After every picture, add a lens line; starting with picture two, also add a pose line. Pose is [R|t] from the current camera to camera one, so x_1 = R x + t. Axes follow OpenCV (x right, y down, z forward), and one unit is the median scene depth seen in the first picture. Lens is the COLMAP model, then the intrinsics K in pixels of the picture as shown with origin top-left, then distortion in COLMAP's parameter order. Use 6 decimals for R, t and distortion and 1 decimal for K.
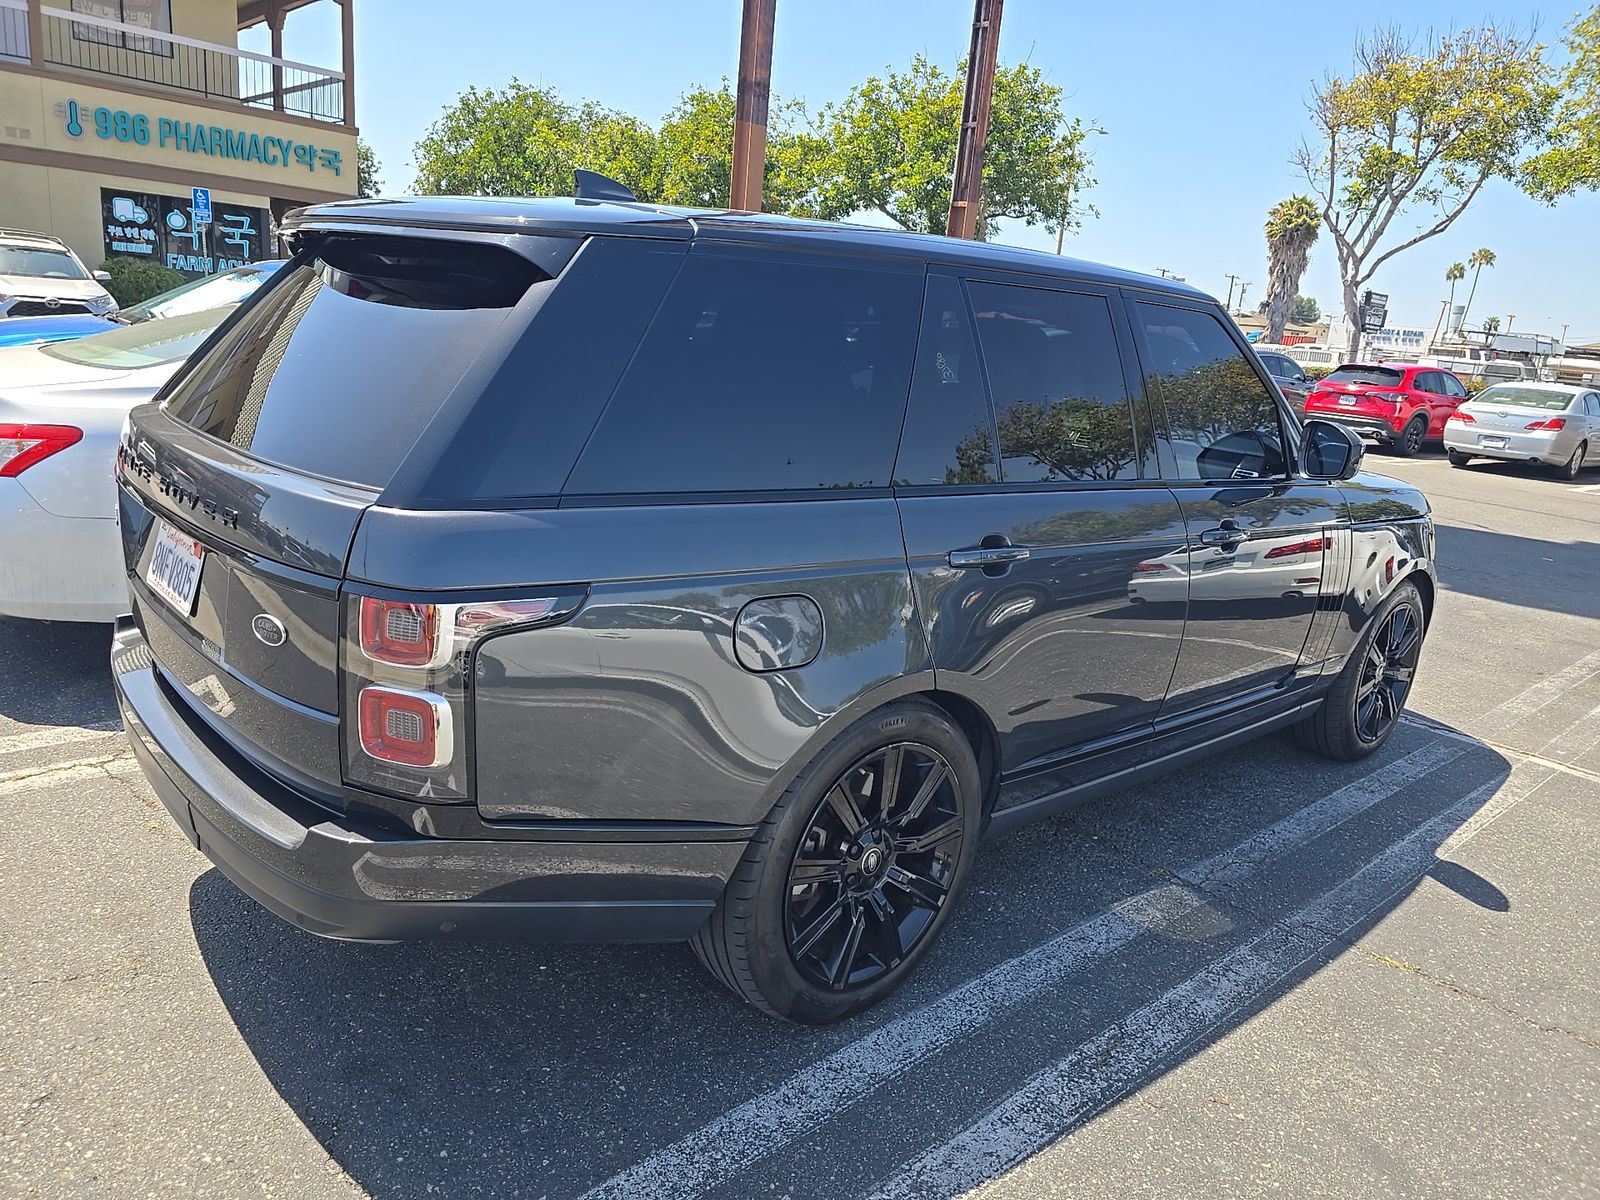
lens RADIAL K [[1067.2, 0, 804.7], [0, 1067.2, 604.7], [0, 0, 1]] dist [0.047596, -0.043066]
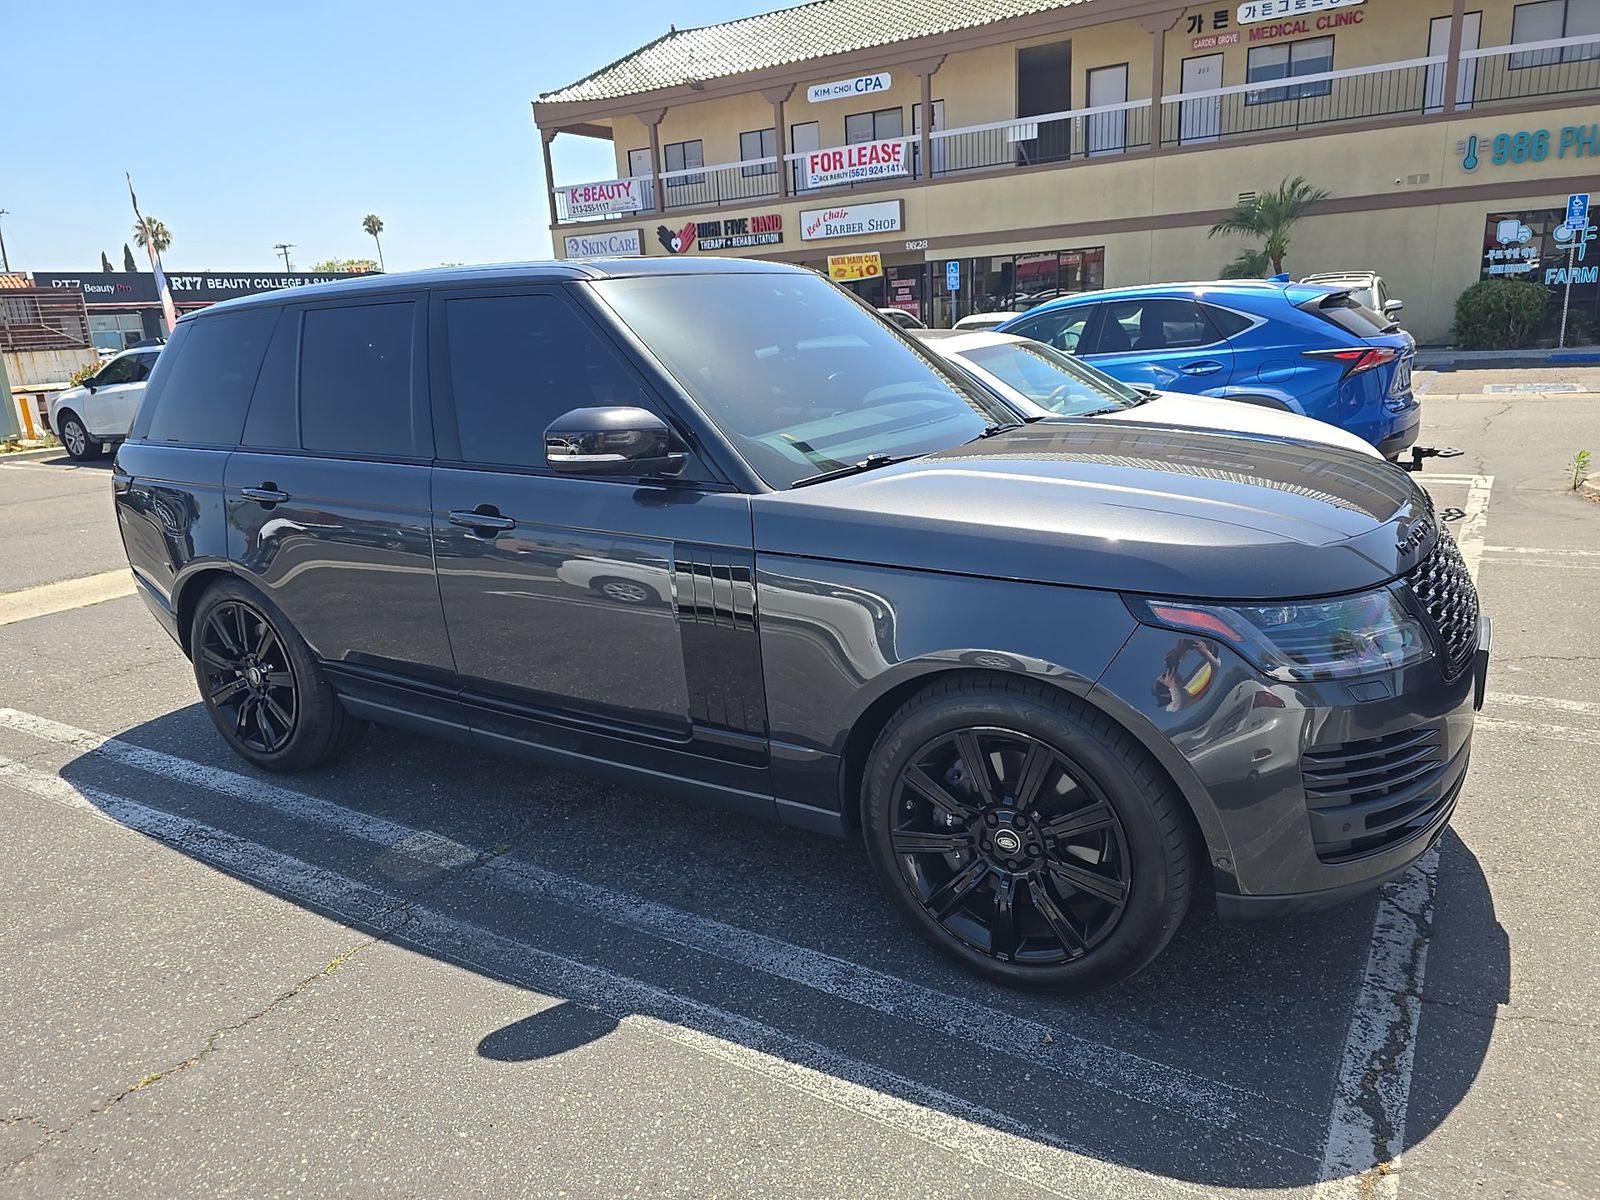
lens RADIAL K [[1067.2, 0, 804.7], [0, 1067.2, 604.7], [0, 0, 1]] dist [0.047596, -0.043066]
pose [[0.278377, 0.149158, -0.948820, 0.194500], [-0.171860, 0.979660, 0.103583, -0.019178], [0.944971, 0.134229, 0.298349, 0.135342]]
